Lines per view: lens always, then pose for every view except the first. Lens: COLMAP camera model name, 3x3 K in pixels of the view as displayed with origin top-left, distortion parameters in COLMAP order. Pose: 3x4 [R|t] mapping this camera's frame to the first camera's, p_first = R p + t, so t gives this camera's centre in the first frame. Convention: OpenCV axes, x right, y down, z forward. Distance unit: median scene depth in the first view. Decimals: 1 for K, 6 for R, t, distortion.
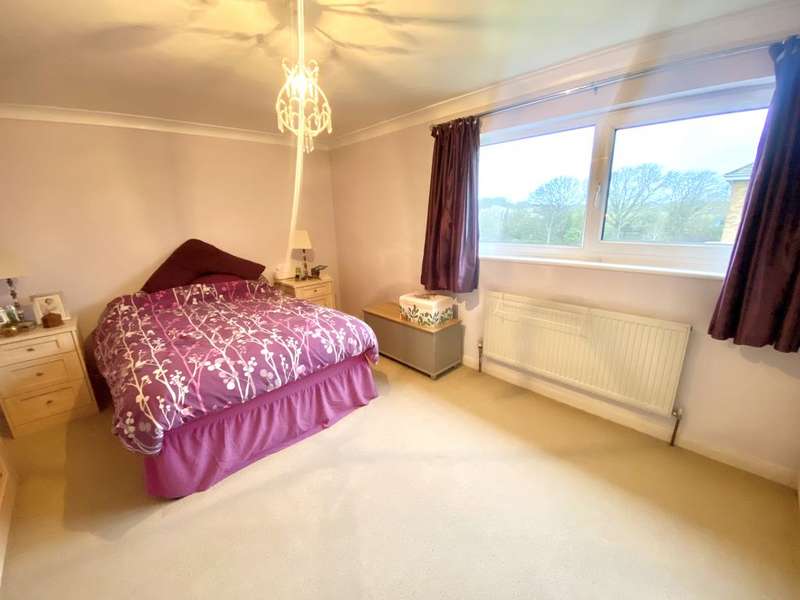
lens RADIAL K [[324.8, 0, 397.9], [0, 324.8, 299.7], [0, 0, 1]] dist [0.043181, -0.030736]
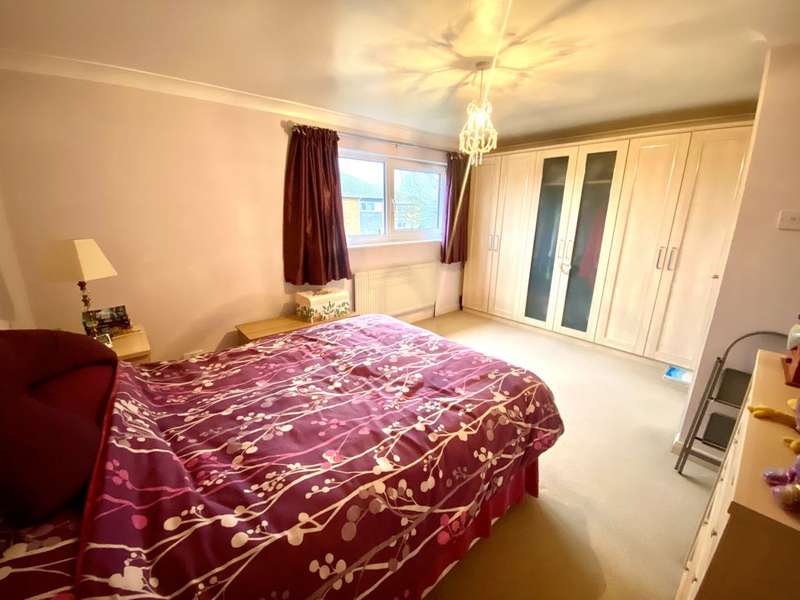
lens RADIAL K [[324.8, 0, 397.9], [0, 324.8, 299.7], [0, 0, 1]] dist [0.043181, -0.030736]
pose [[0.046734, -0.235059, 0.970857, -1.248096], [0.250688, 0.943574, 0.216386, -0.206607], [-0.966939, 0.233270, 0.103024, 0.921027]]
